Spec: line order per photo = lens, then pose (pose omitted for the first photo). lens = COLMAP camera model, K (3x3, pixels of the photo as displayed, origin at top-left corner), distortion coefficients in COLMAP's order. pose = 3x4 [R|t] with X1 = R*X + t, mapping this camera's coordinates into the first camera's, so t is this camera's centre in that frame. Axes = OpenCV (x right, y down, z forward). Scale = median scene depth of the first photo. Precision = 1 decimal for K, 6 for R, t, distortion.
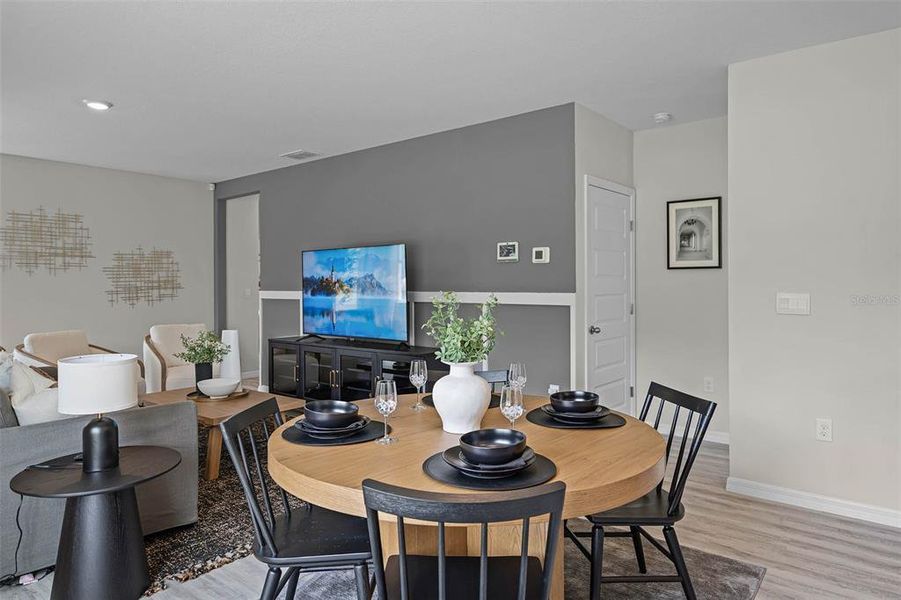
lens RADIAL K [[559.9, 0, 450.5], [0, 559.9, 300.0], [0, 0, 1]] dist [-0.006324, -0.000766]
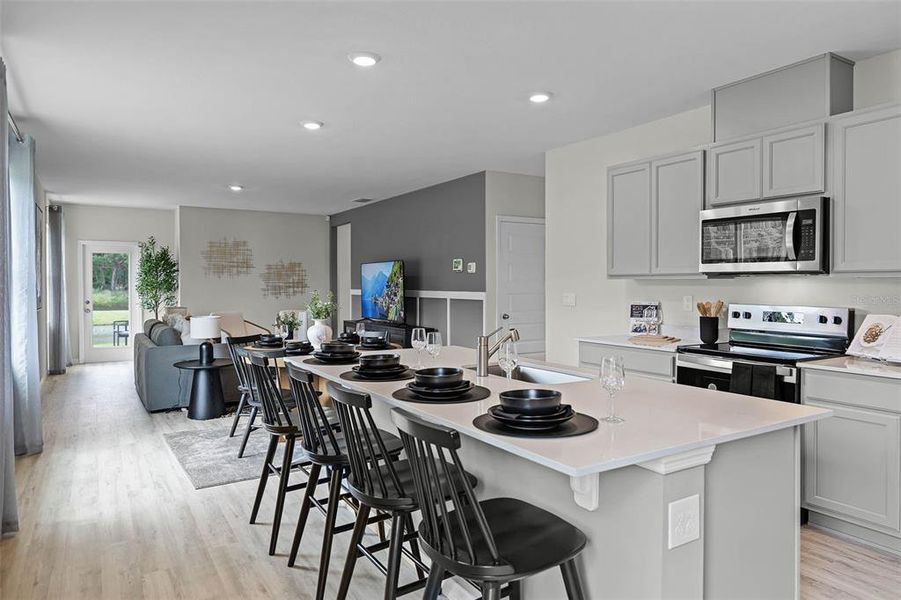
lens RADIAL K [[589.2, 0, 450.5], [0, 589.2, 300.0], [0, 0, 1]] dist [0.002570, 0.000251]
pose [[0.940889, 0.011514, -0.338518, 0.575603], [-0.010512, 0.999933, 0.004795, 0.002436], [0.338551, -0.000953, 0.940948, -0.489491]]
